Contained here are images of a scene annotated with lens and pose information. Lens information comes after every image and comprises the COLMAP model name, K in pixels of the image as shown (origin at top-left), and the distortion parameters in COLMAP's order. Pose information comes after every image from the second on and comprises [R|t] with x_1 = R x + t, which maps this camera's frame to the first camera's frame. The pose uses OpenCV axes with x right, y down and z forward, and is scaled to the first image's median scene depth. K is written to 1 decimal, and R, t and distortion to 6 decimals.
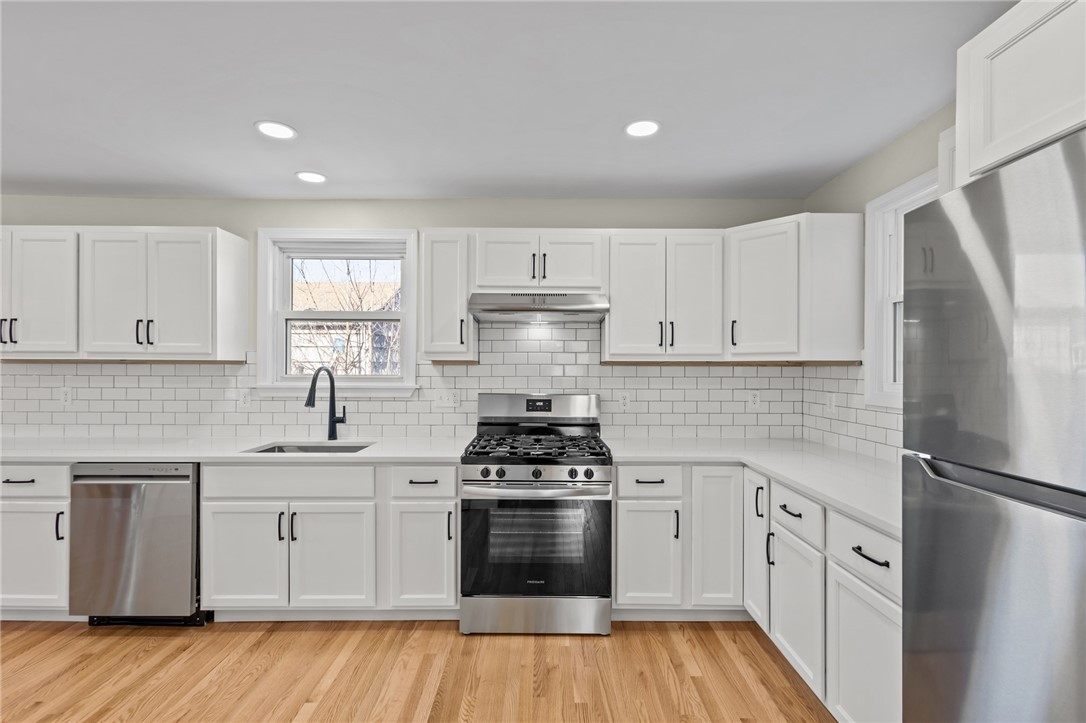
lens RADIAL K [[502.7, 0, 546.3], [0, 502.7, 366.9], [0, 0, 1]] dist [0.008336, -0.003347]
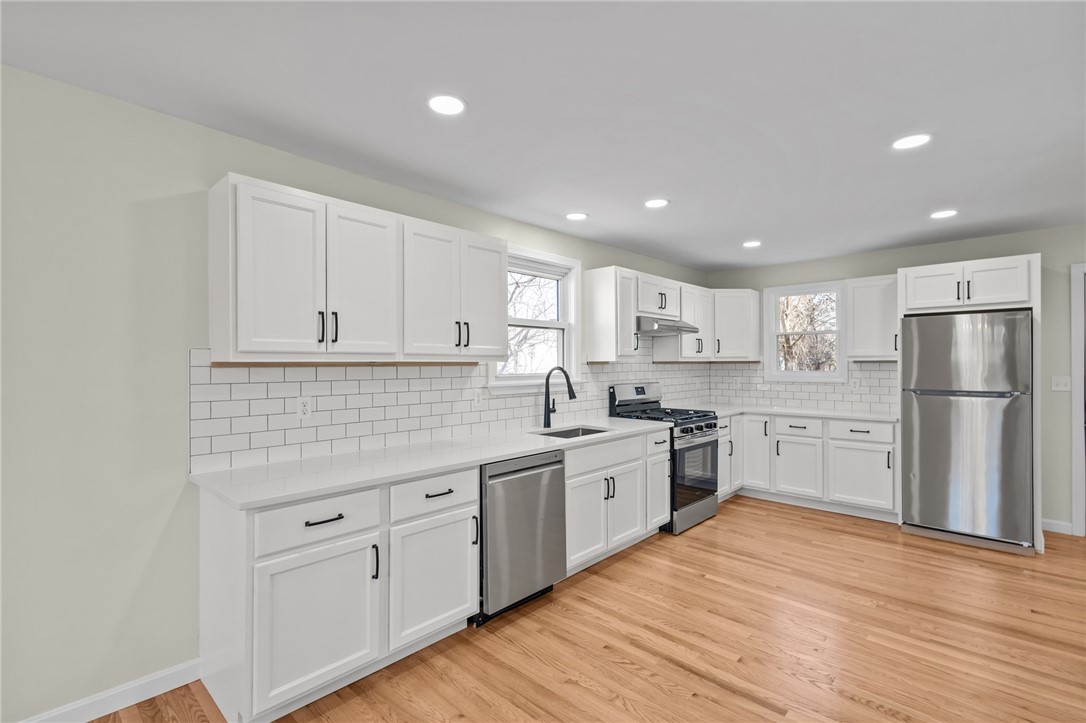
lens RADIAL K [[502.7, 0, 543.9], [0, 502.7, 360.5], [0, 0, 1]] dist [0.008336, -0.003347]
pose [[0.680312, -0.002352, 0.732918, -1.407425], [0.011107, 0.999913, -0.007101, -0.007328], [-0.732838, 0.012971, 0.680279, 0.199136]]
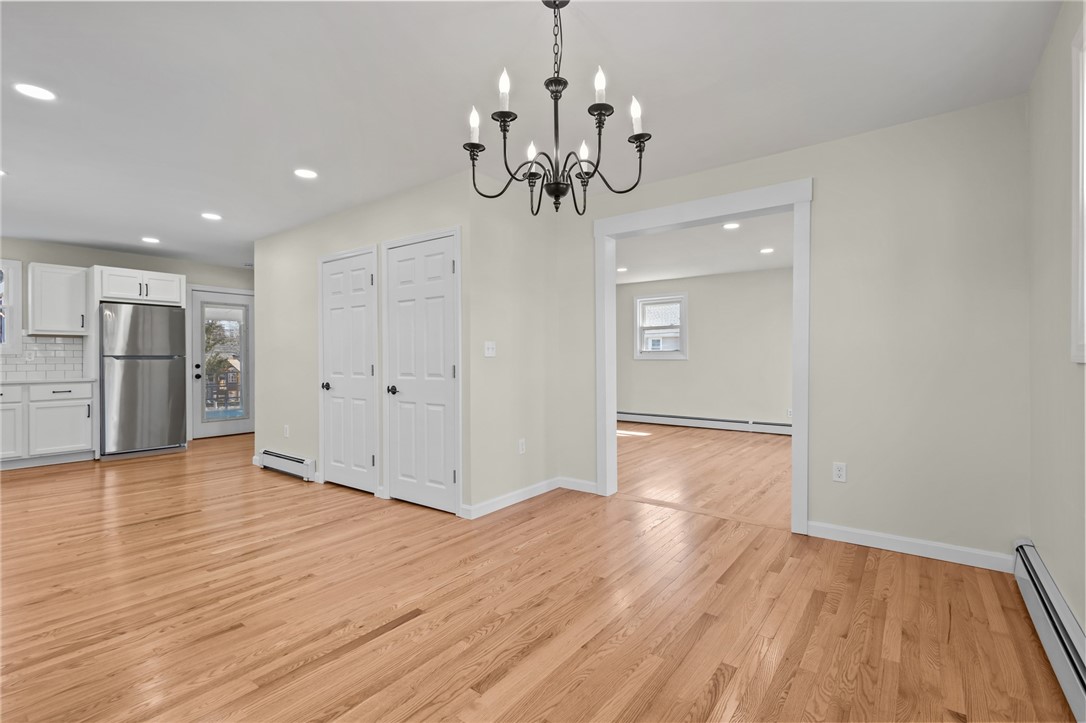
lens RADIAL K [[502.7, 0, 548.6], [0, 502.7, 361.5], [0, 0, 1]] dist [0.008336, -0.003347]
pose [[-0.796544, -0.006152, 0.604549, -2.183564], [0.002209, 0.999912, 0.013086, 0.073931], [-0.604576, 0.011759, -0.796460, 0.928882]]
